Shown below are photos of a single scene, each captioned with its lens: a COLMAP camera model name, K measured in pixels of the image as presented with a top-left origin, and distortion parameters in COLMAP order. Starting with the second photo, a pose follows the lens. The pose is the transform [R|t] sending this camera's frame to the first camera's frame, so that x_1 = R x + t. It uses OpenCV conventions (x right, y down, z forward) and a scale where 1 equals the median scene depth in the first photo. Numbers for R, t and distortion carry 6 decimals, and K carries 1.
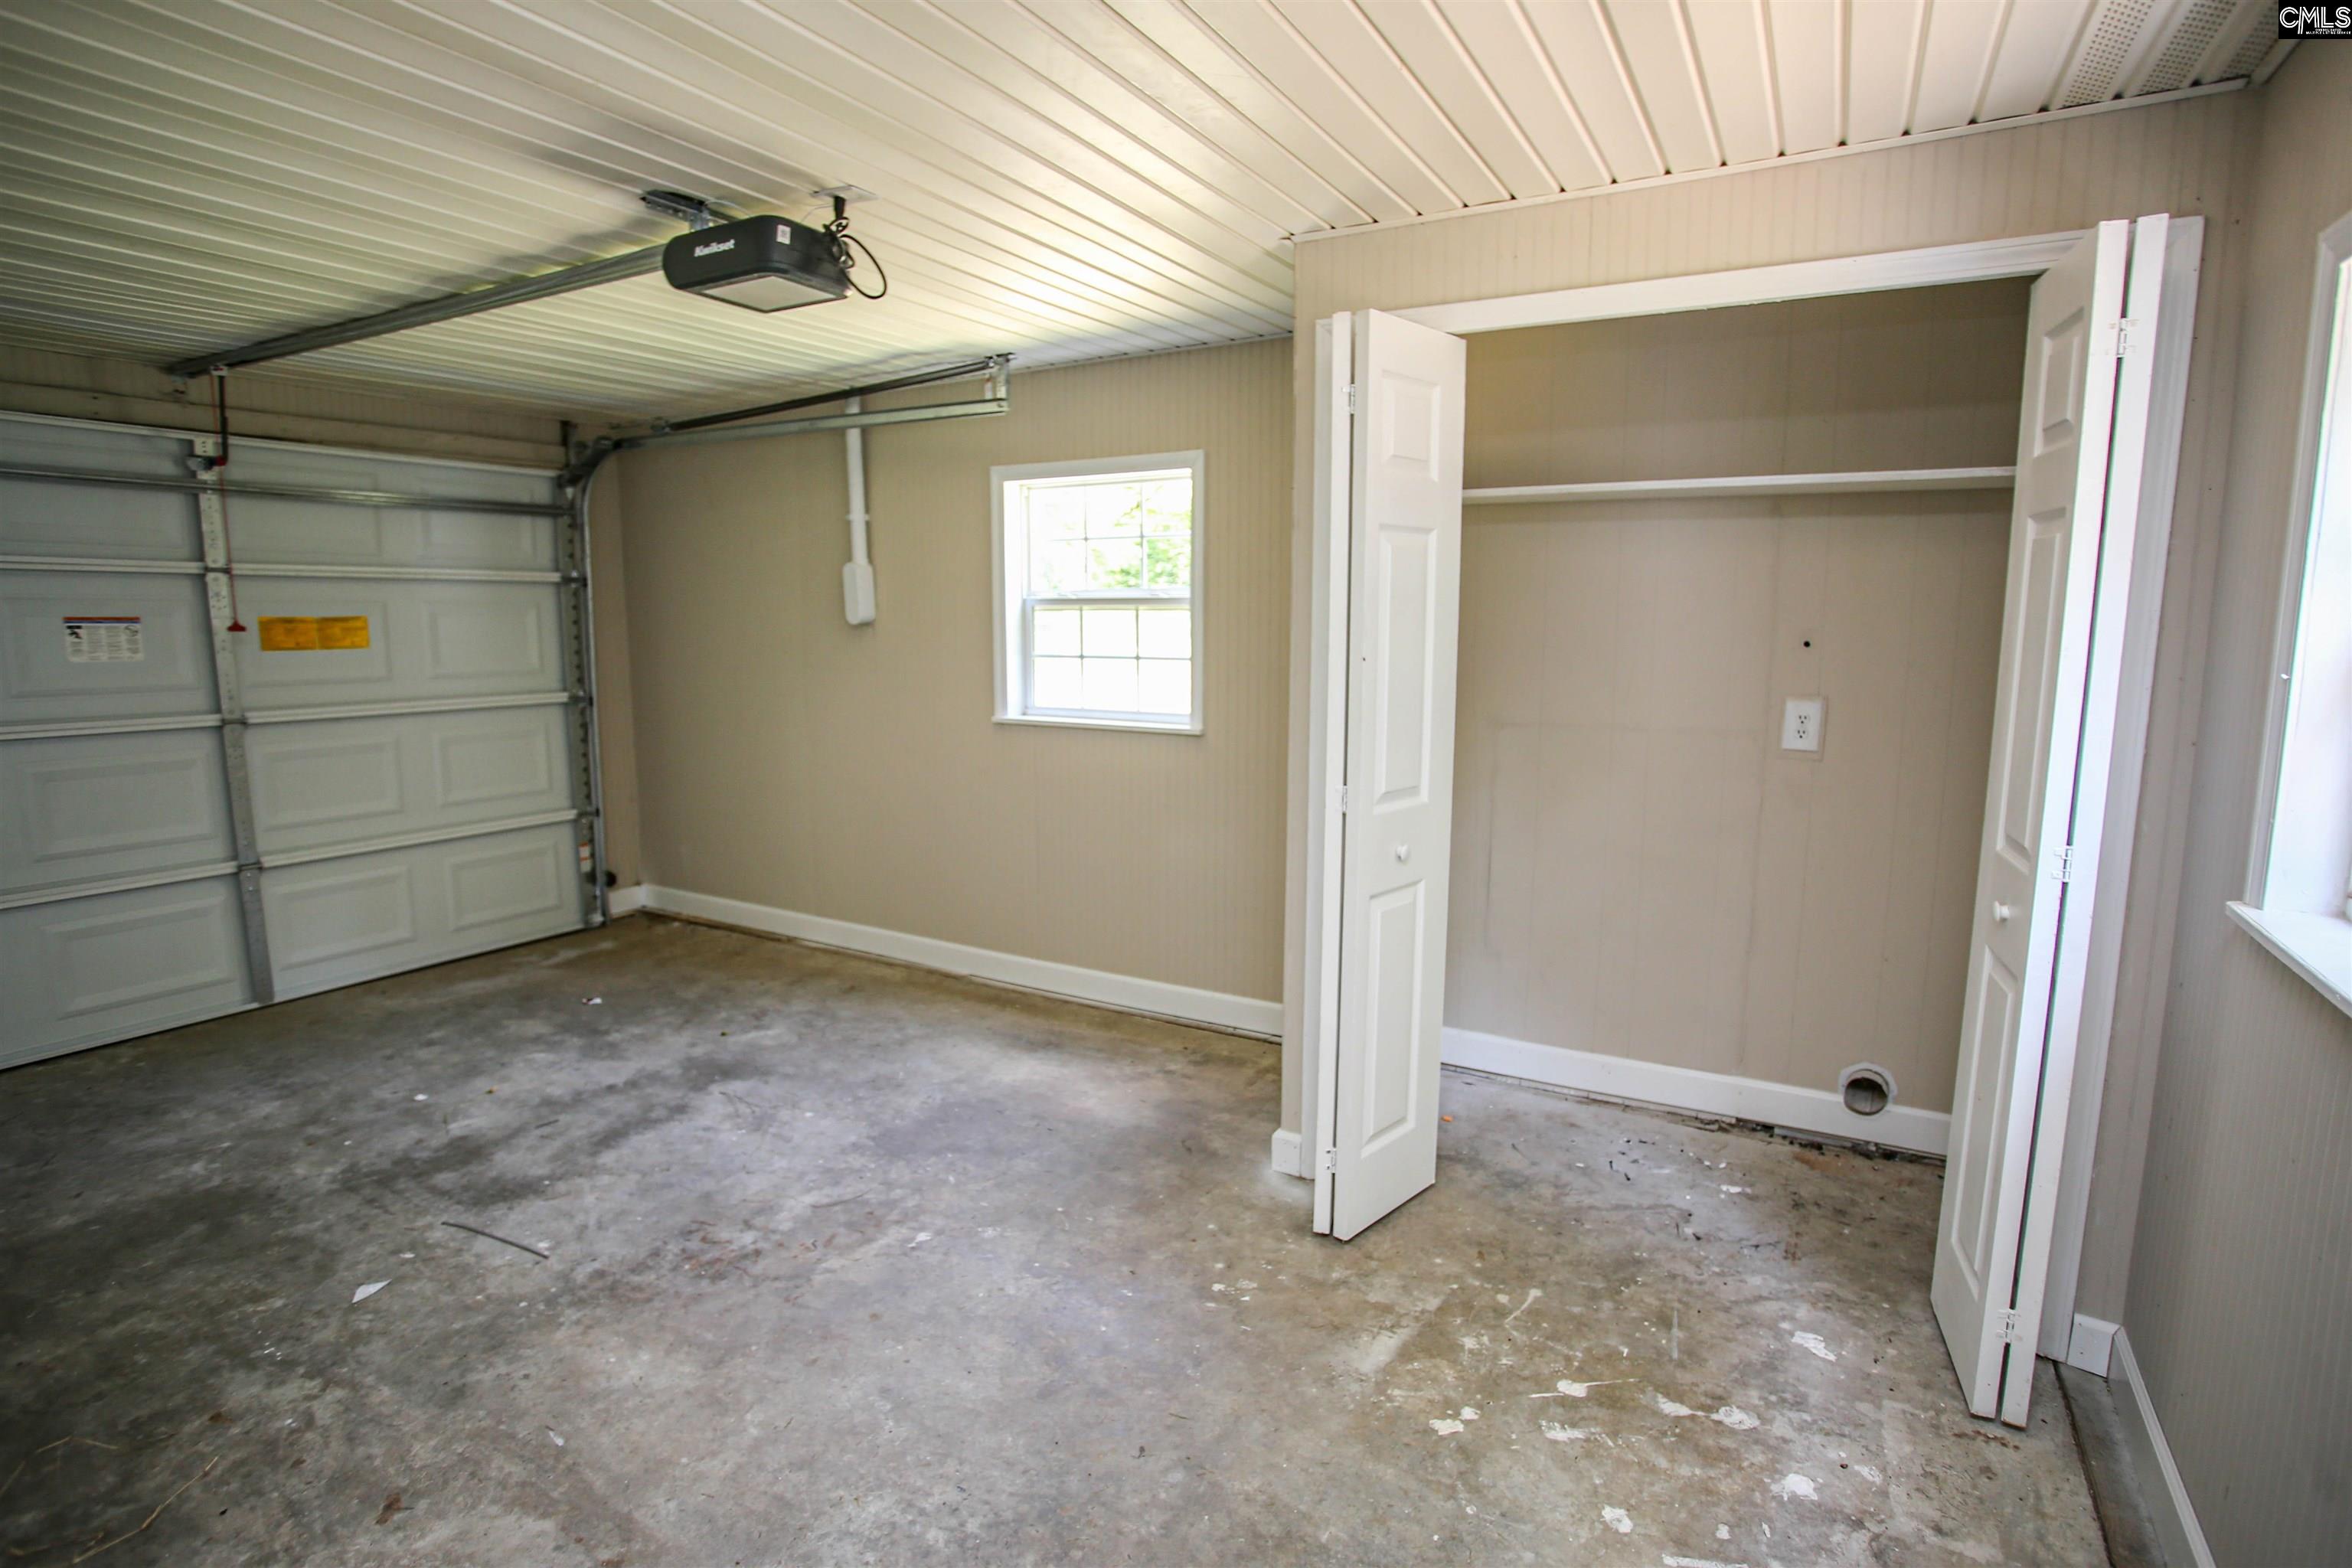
lens RADIAL K [[1166.6, 0, 1183.2], [0, 1166.6, 769.9], [0, 0, 1]] dist [-0.075584, 0.035077]
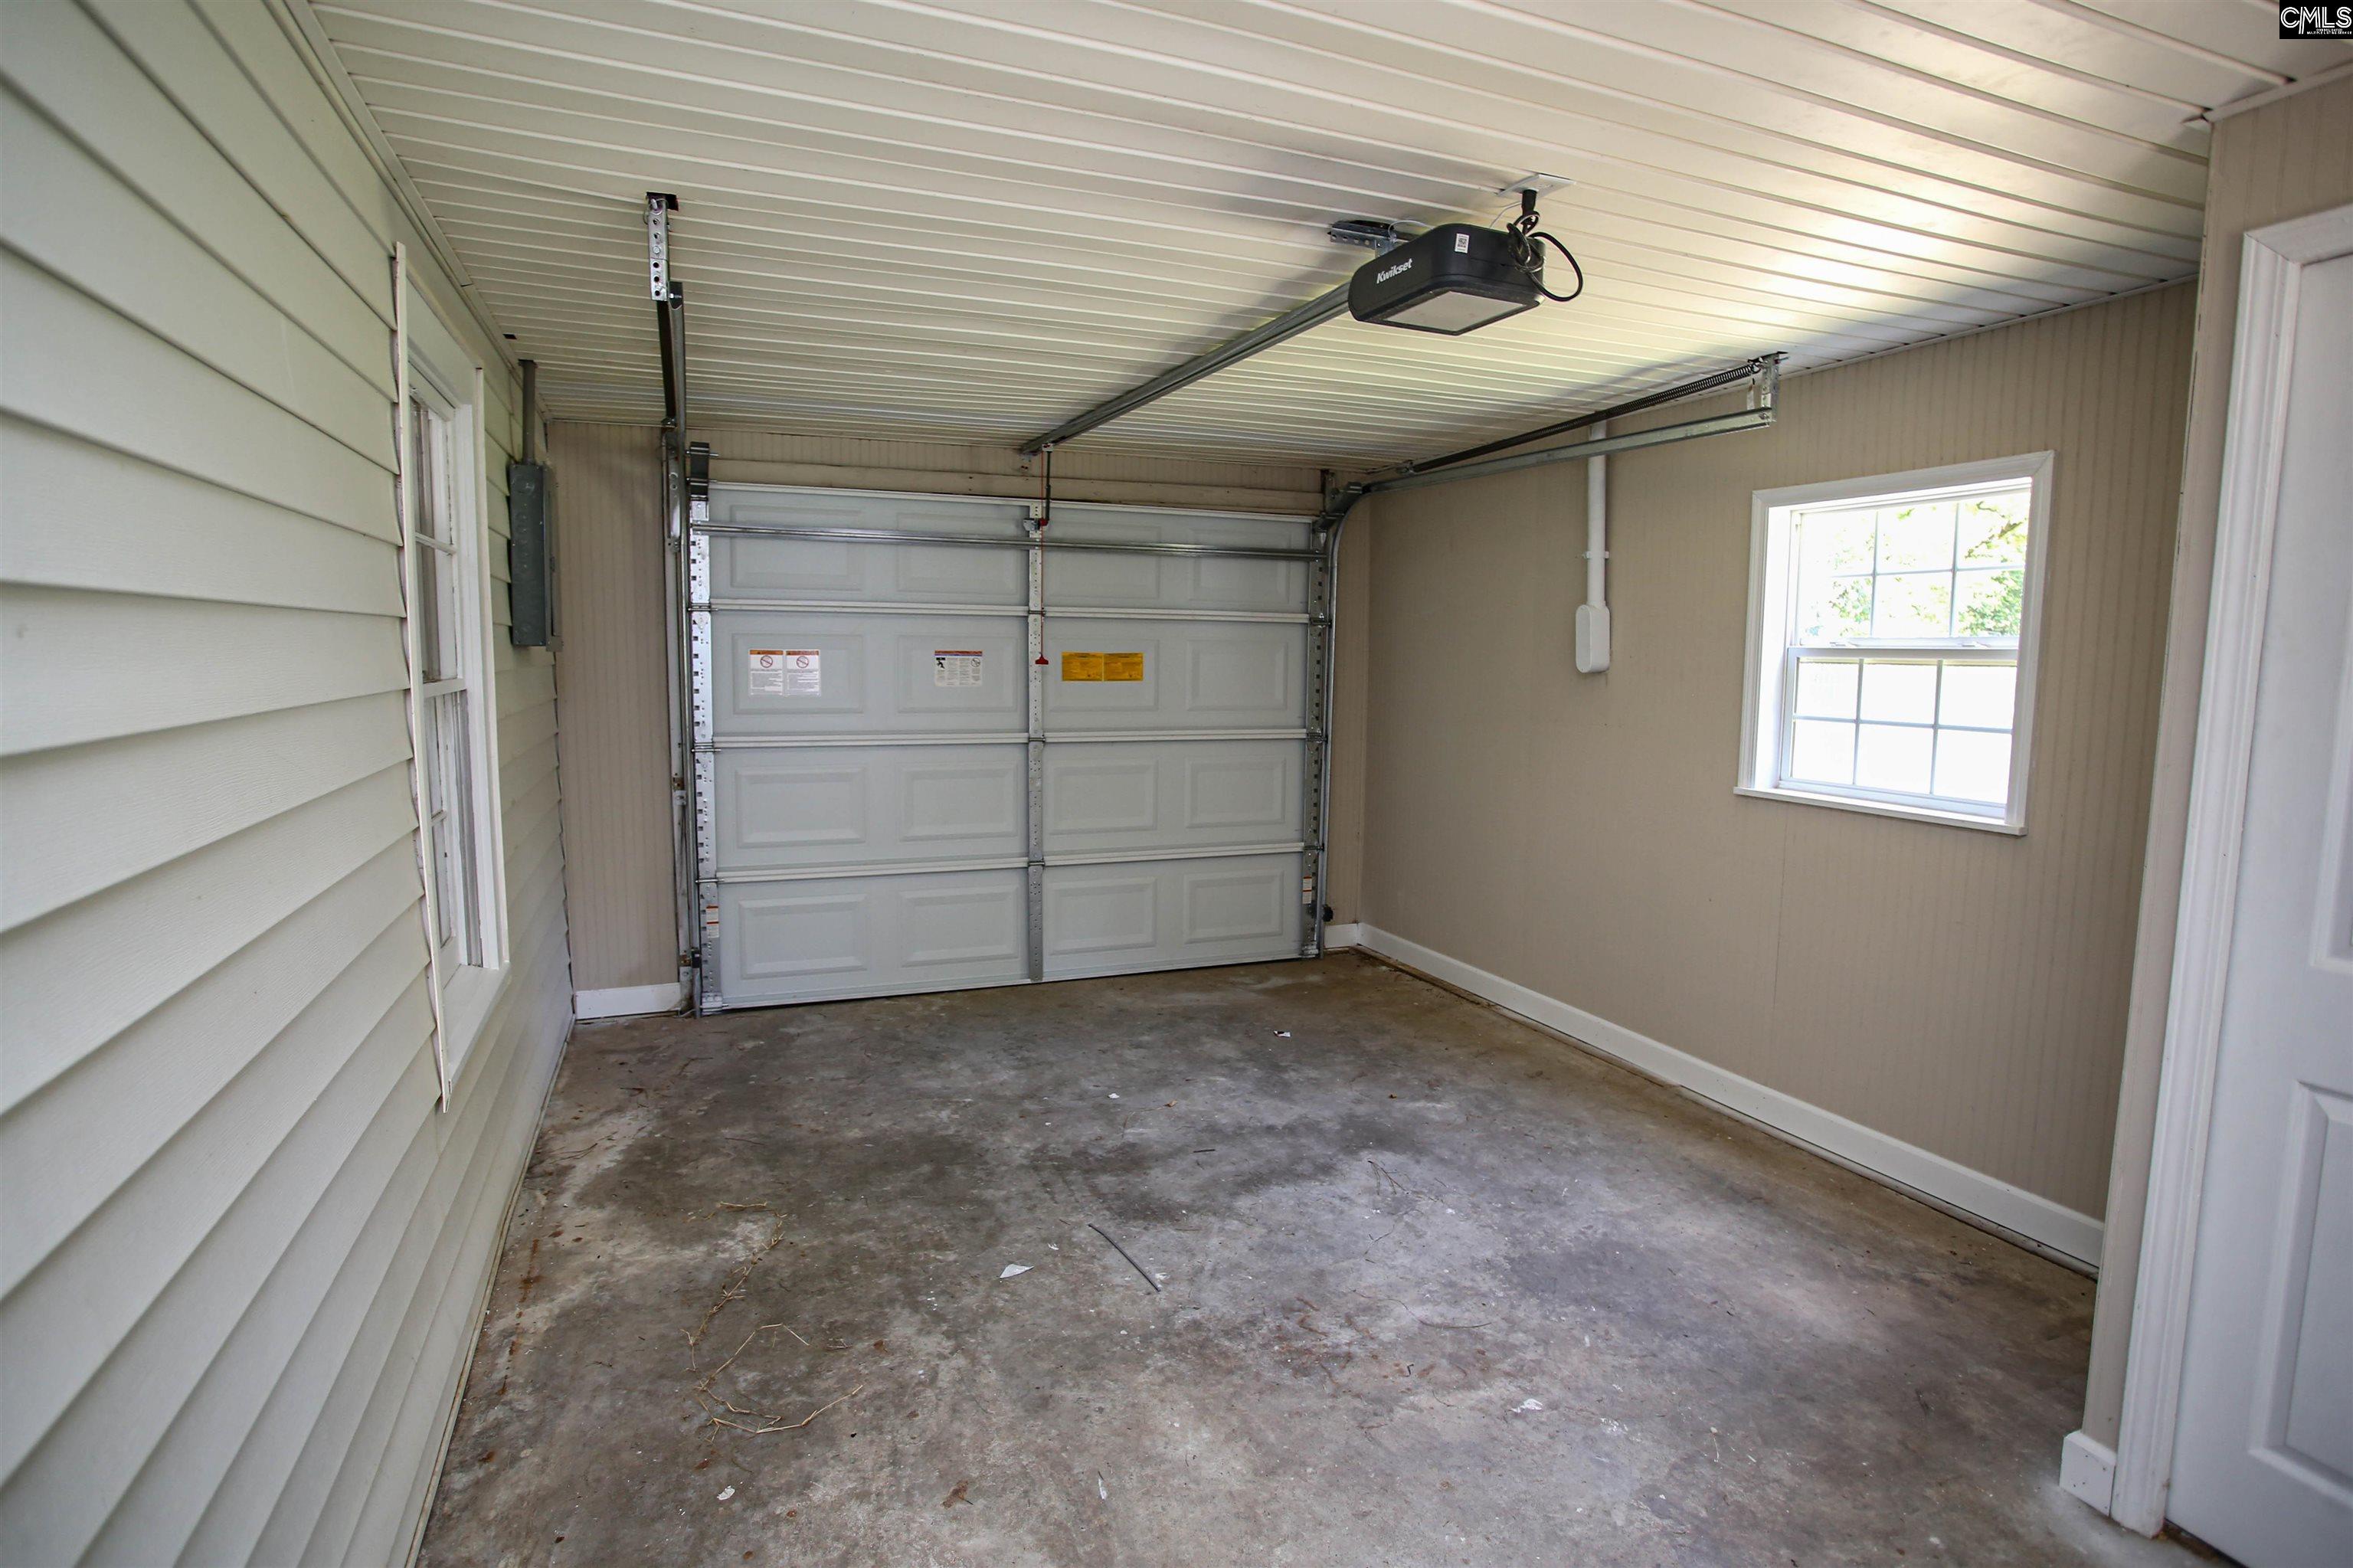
lens RADIAL K [[1177.9, 0, 1198.4], [0, 1177.9, 761.9], [0, 0, 1]] dist [-0.076601, 0.037222]
pose [[0.790436, 0.067757, -0.608785, 0.049251], [-0.092990, 0.995618, -0.009926, -0.024489], [0.605445, 0.064457, 0.793273, 0.127356]]
